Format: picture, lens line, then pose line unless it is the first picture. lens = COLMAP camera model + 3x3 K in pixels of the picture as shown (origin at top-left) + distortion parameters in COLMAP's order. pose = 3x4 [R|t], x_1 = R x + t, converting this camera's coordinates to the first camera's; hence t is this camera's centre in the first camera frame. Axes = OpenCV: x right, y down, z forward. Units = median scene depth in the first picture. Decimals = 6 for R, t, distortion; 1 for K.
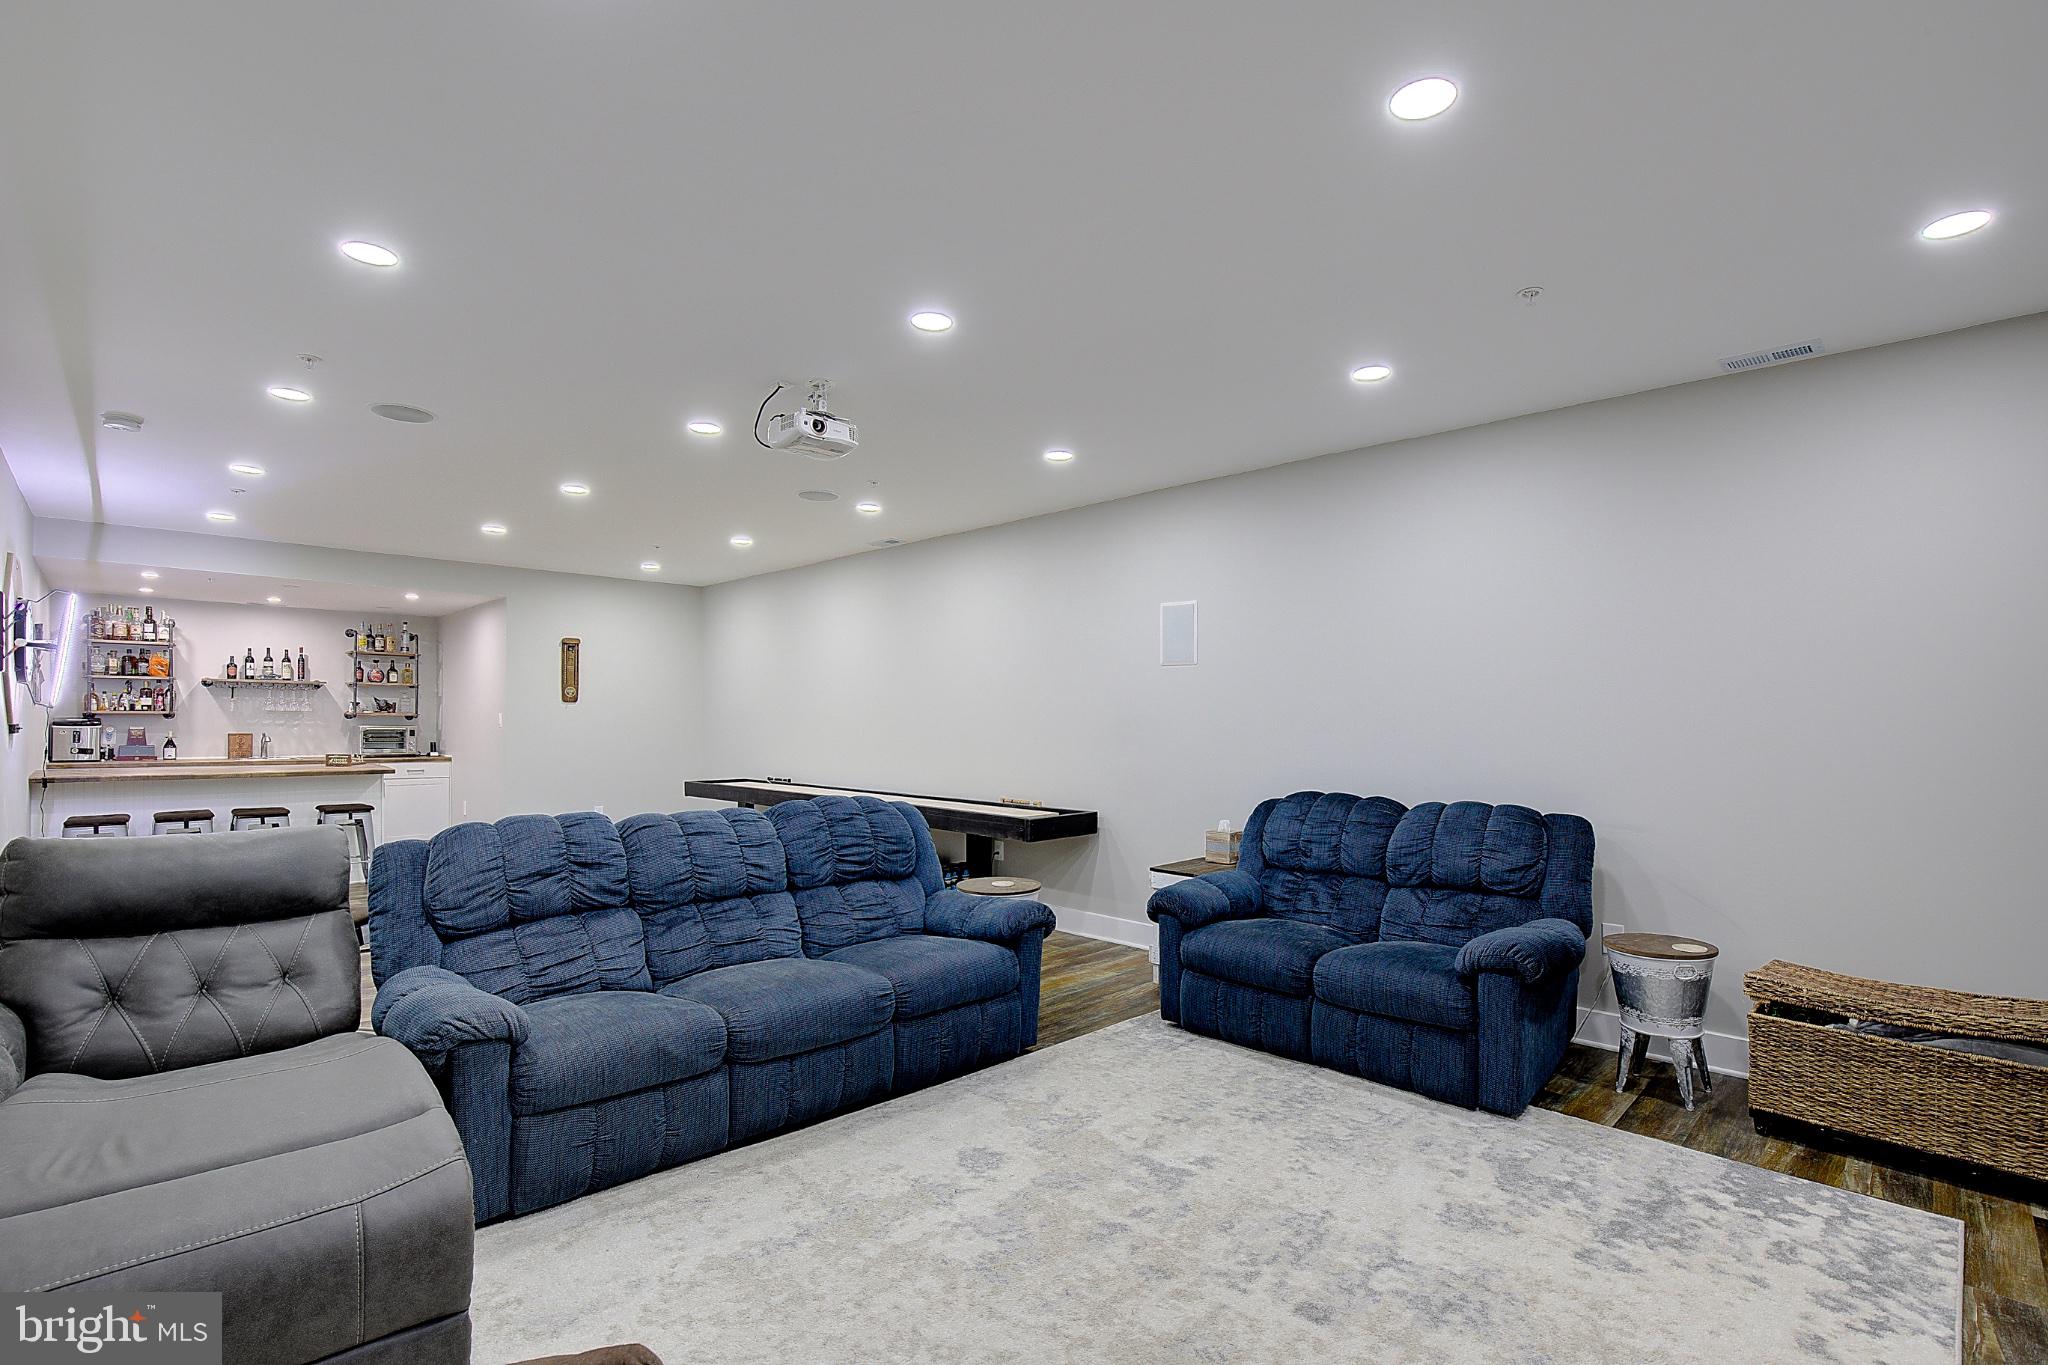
lens RADIAL K [[939.2, 0, 1024.0], [0, 939.2, 682.5], [0, 0, 1]] dist [-0.019119, 0.000324]
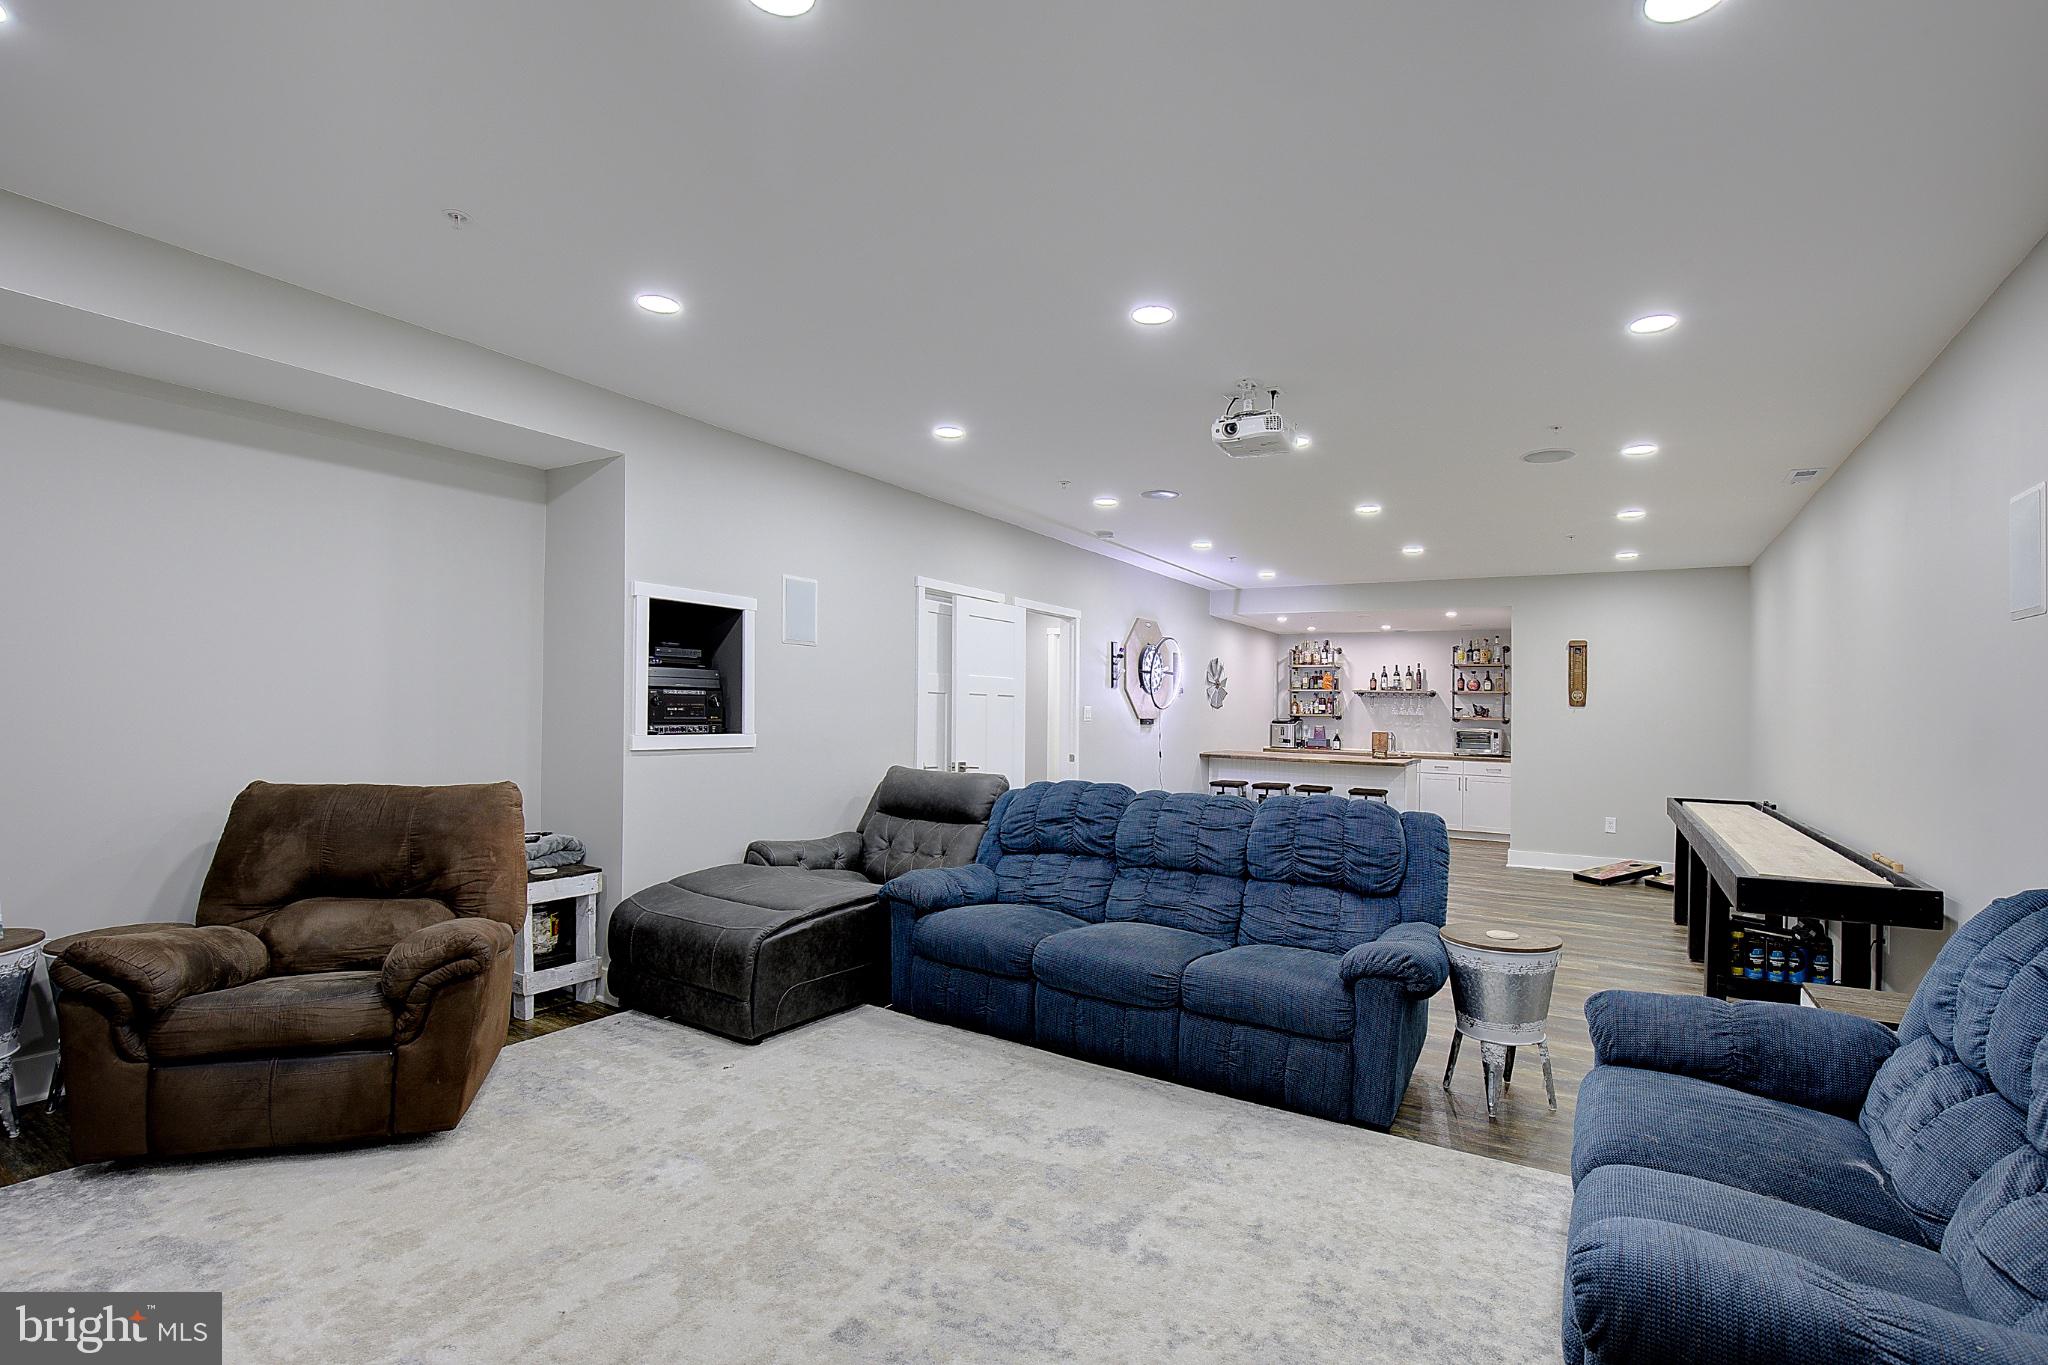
lens RADIAL K [[913.1, 0, 1031.2], [0, 913.1, 700.5], [0, 0, 1]] dist [-0.027318, -0.000056]
pose [[0.255631, -0.010834, -0.966714, 0.296561], [0.017468, 0.999826, -0.006586, 0.011931], [0.966617, -0.015202, 0.255775, 0.227406]]
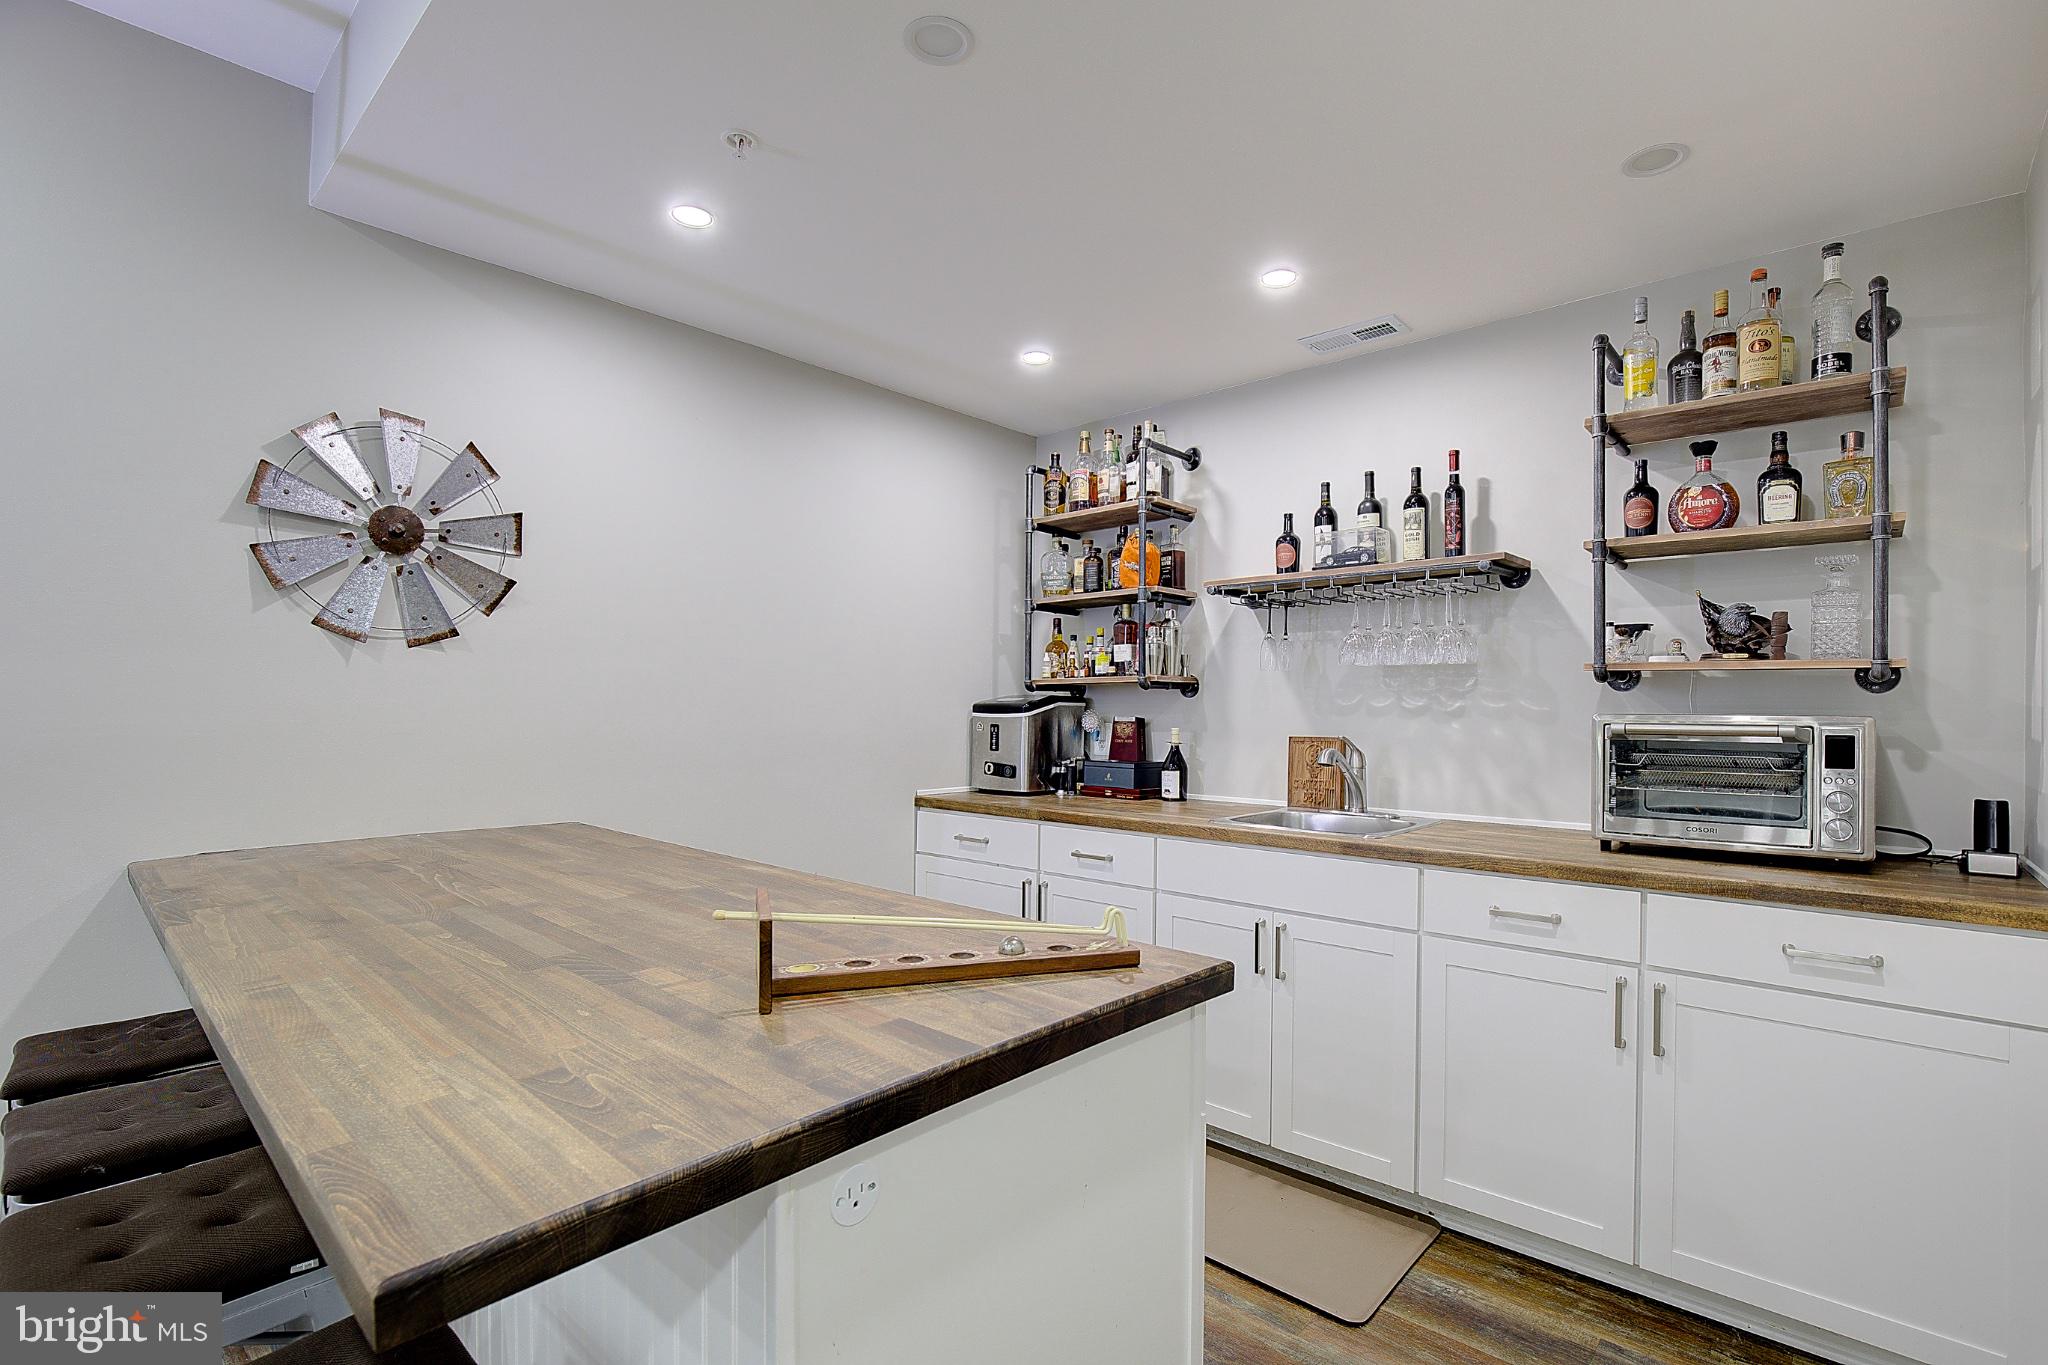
lens RADIAL K [[945.7, 0, 1028.0], [0, 945.7, 730.9], [0, 0, 1]] dist [-0.026647, -0.000081]
pose [[0.081057, 0.022318, -0.996460, -0.570340], [0.041216, 0.998819, 0.025724, 0.044799], [0.995857, -0.043155, 0.080042, 0.976808]]
